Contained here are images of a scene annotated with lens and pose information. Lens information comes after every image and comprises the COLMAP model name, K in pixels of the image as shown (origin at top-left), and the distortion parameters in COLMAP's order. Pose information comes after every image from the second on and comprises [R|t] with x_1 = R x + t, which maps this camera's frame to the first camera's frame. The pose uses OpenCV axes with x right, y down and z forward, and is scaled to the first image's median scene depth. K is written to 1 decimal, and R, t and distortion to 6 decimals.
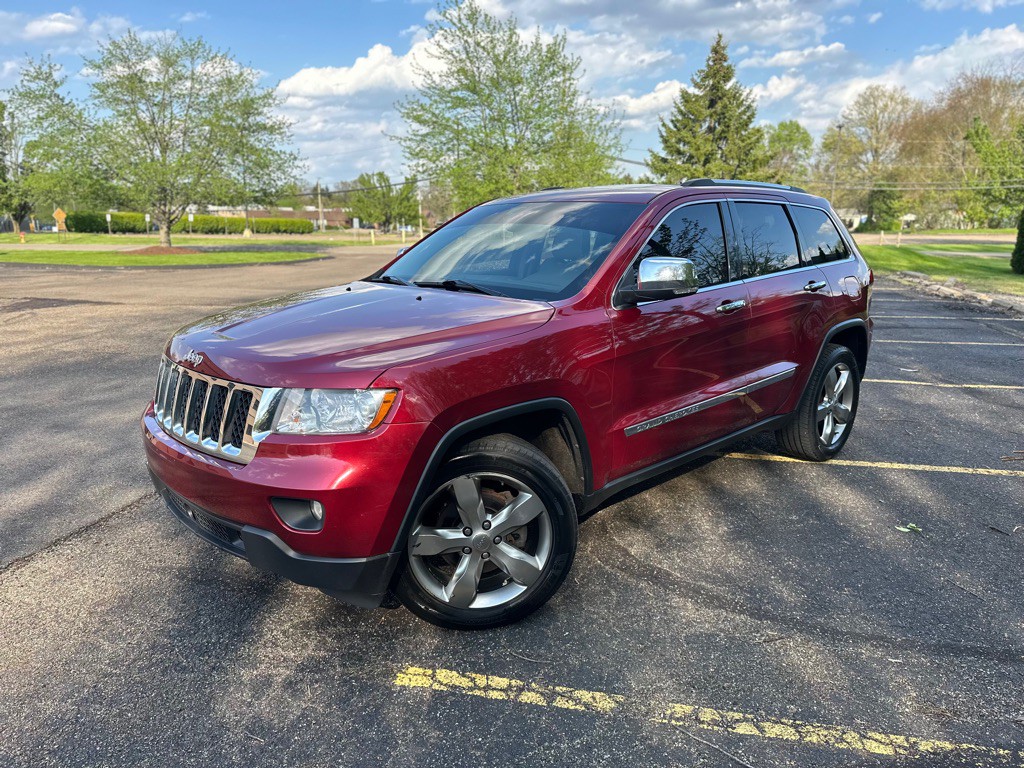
lens RADIAL K [[714.8, 0, 511.7], [0, 714.8, 396.5], [0, 0, 1]] dist [0.011132, -0.017785]
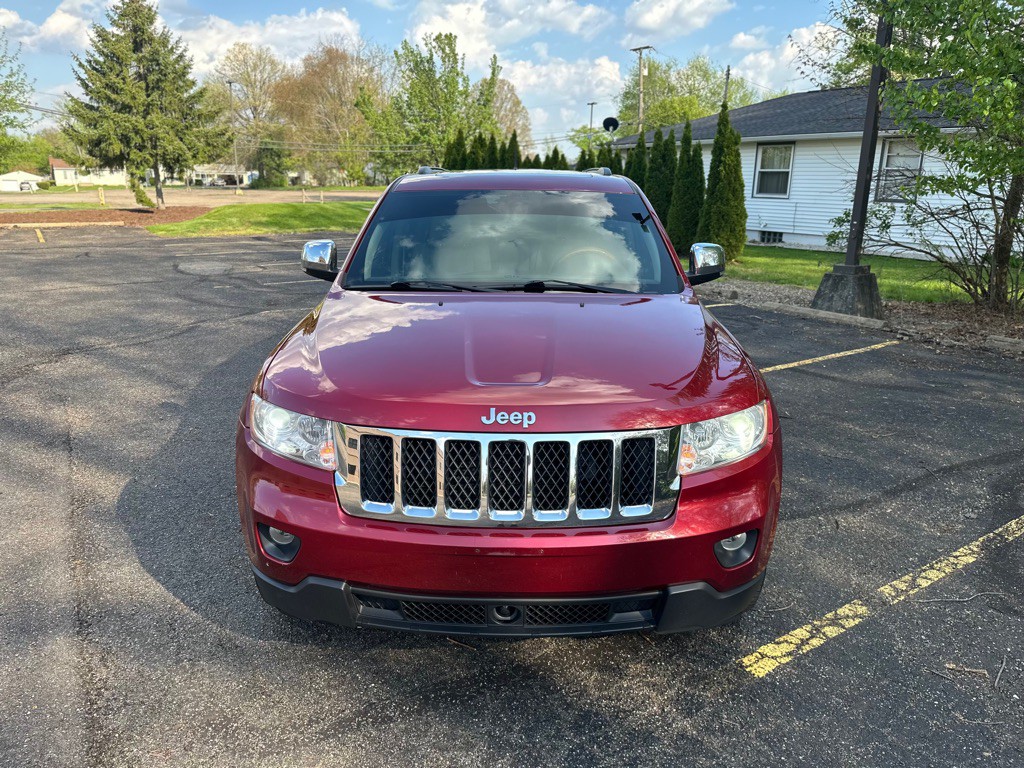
lens RADIAL K [[724.1, 0, 512.0], [0, 724.1, 381.2], [0, 0, 1]] dist [0.003057, -0.004799]
pose [[0.700836, -0.183723, 0.689257, -0.094198], [0.158751, 0.982202, 0.100390, -0.016058], [-0.695434, 0.039063, 0.717528, 0.042984]]
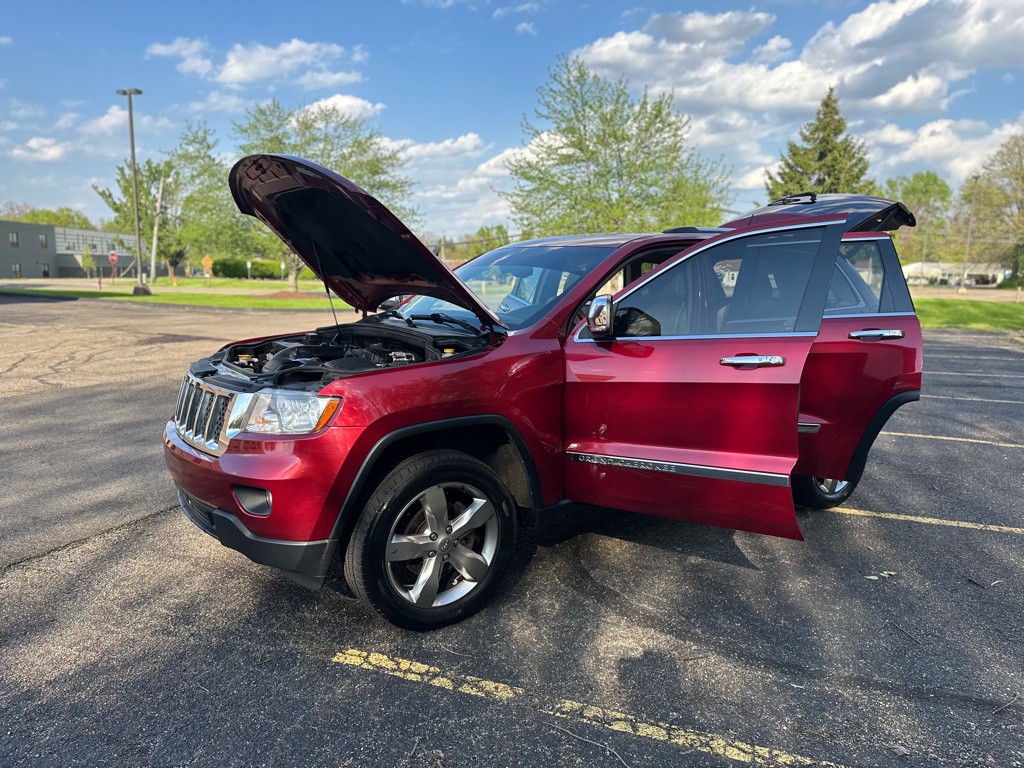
lens RADIAL K [[714.7, 0, 515.2], [0, 714.7, 394.1], [0, 0, 1]] dist [0.019700, -0.030194]
pose [[0.987755, 0.037191, -0.151516, 0.025689], [-0.047847, 0.996585, -0.067300, 0.003314], [0.148496, 0.073726, 0.986161, -0.011373]]
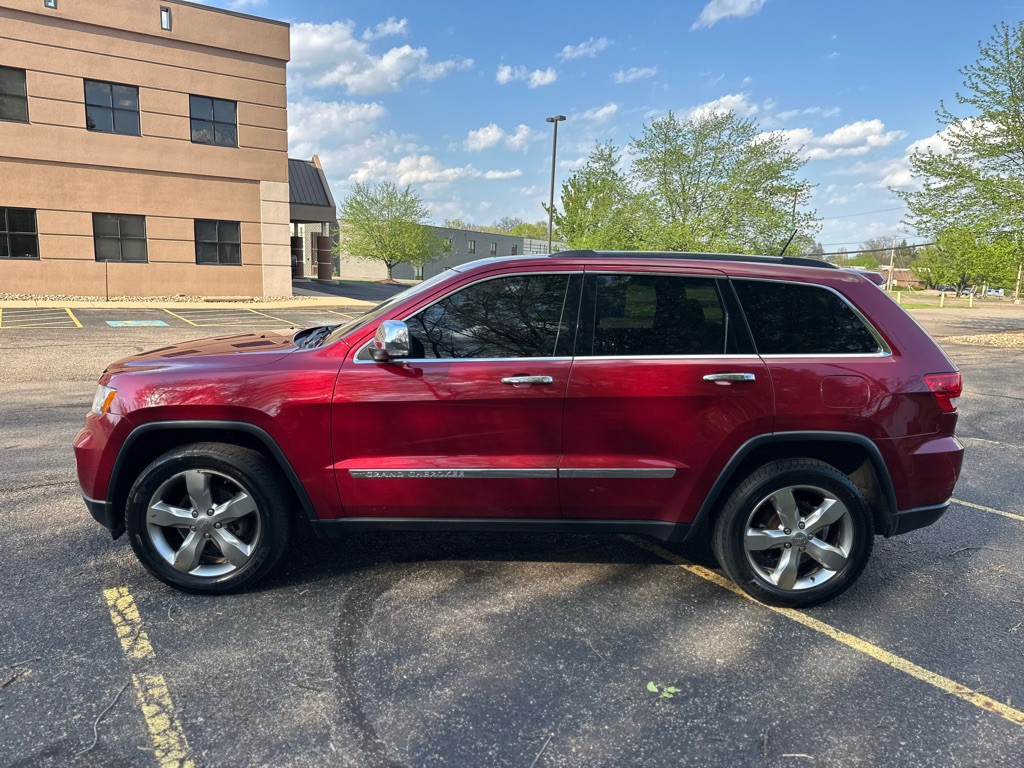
lens RADIAL K [[722.4, 0, 512.0], [0, 722.4, 384.0], [0, 0, 1]] dist [0.007499, -0.008017]
pose [[0.732070, 0.130743, -0.668565, 0.121815], [-0.193595, 0.980874, -0.020167, -0.012496], [0.653142, 0.144194, 0.743380, 0.034873]]
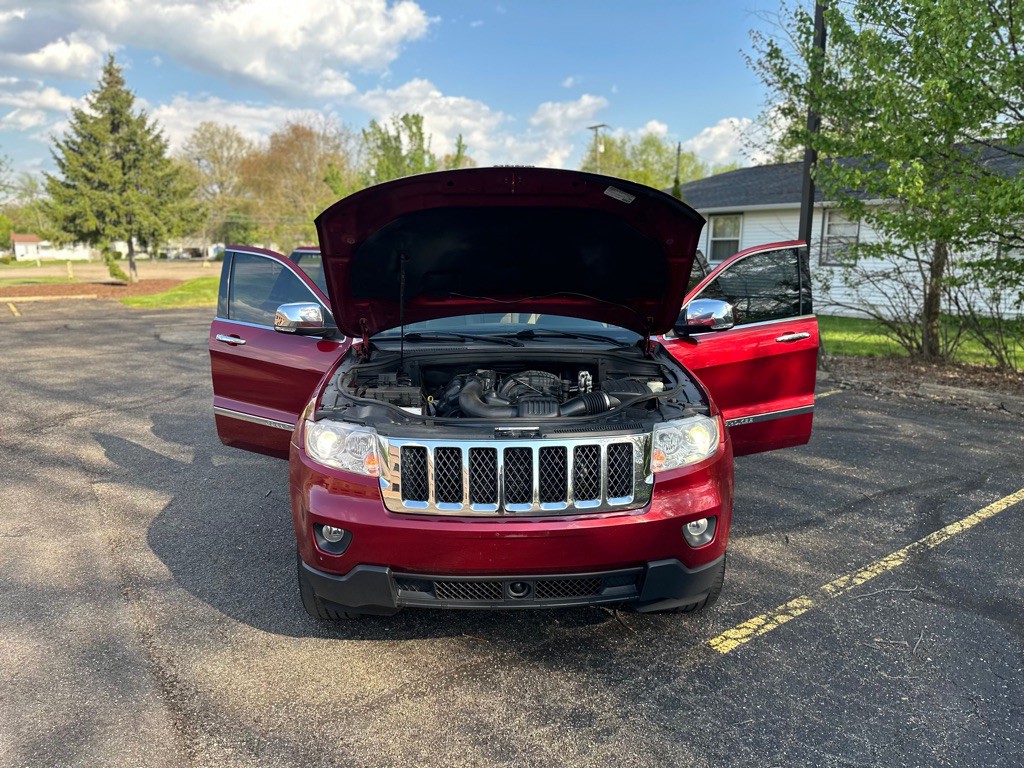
lens RADIAL K [[722.4, 0, 512.0], [0, 722.4, 384.0], [0, 0, 1]] dist [0.007499, -0.008017]
pose [[0.664327, -0.137231, 0.734736, -0.113884], [0.178009, 0.983765, 0.022793, -0.014039], [-0.725936, 0.115647, 0.677970, 0.031816]]
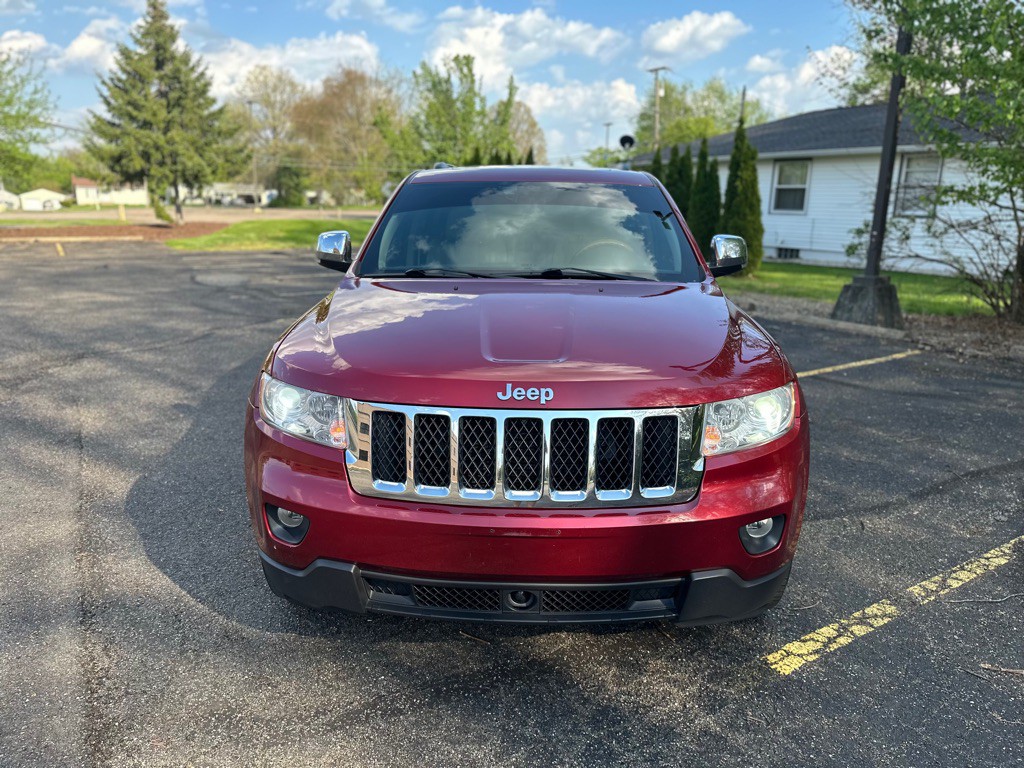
lens RADIAL K [[724.1, 0, 517.5], [0, 724.1, 385.3], [0, 0, 1]] dist [0.002811, -0.004809]
pose [[0.710818, -0.164327, 0.683911, -0.093300], [0.153507, 0.985131, 0.077156, -0.011317], [-0.686420, 0.050141, 0.725474, 0.045308]]
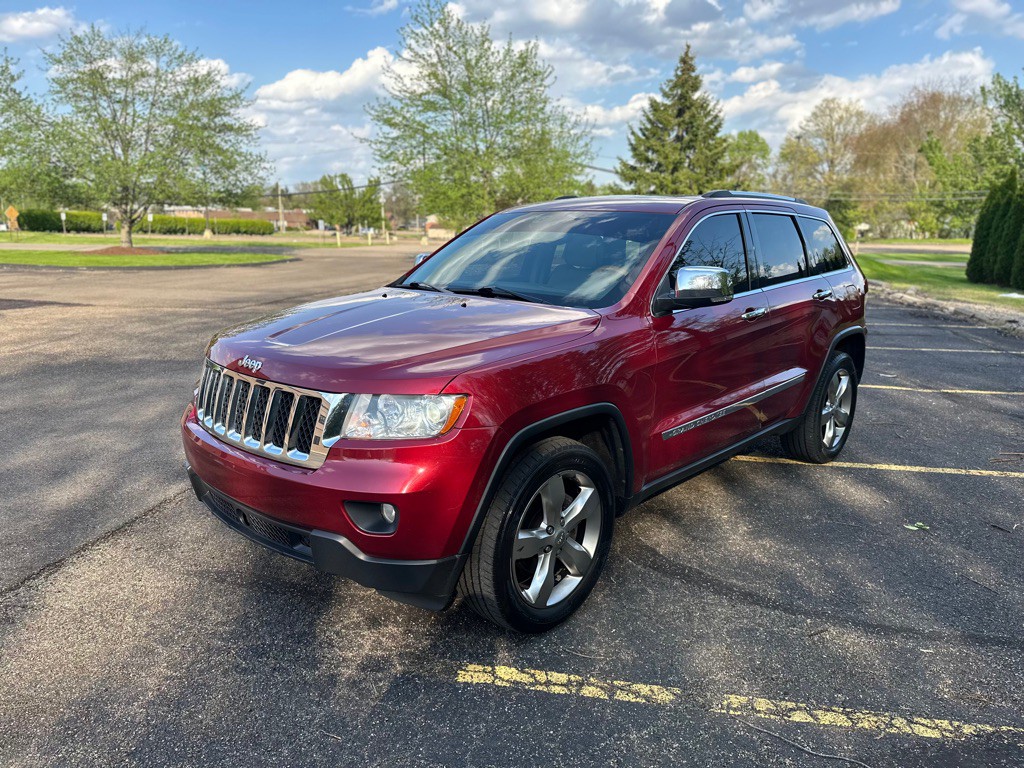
lens RADIAL K [[715.3, 0, 509.9], [0, 715.3, 397.3], [0, 0, 1]] dist [0.009550, -0.013729]
pose [[0.998738, 0.001347, 0.050213, -0.012526], [-0.001114, 0.999988, -0.004674, 0.000007], [-0.050219, 0.004612, 0.998728, -0.002607]]
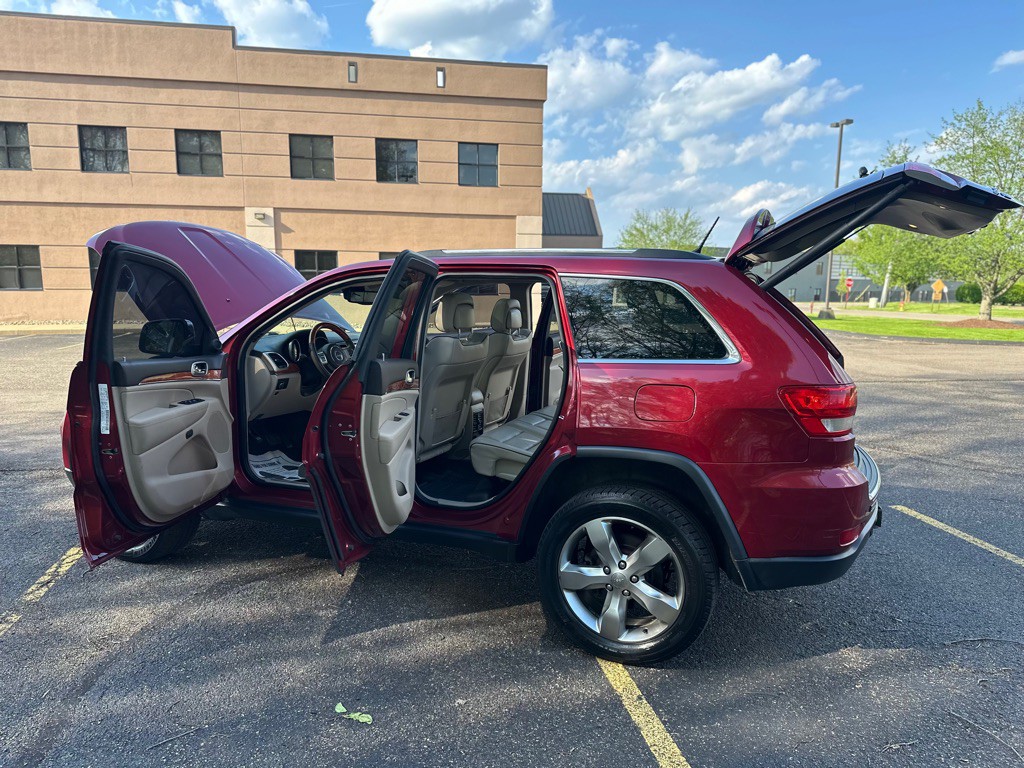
lens RADIAL K [[703.4, 0, 514.8], [0, 703.4, 399.1], [0, 0, 1]] dist [0.074987, -0.063076]
pose [[0.407005, 0.140561, -0.902546, 0.157893], [-0.222378, 0.973608, 0.051346, -0.024889], [0.885943, 0.179808, 0.427520, 0.098388]]
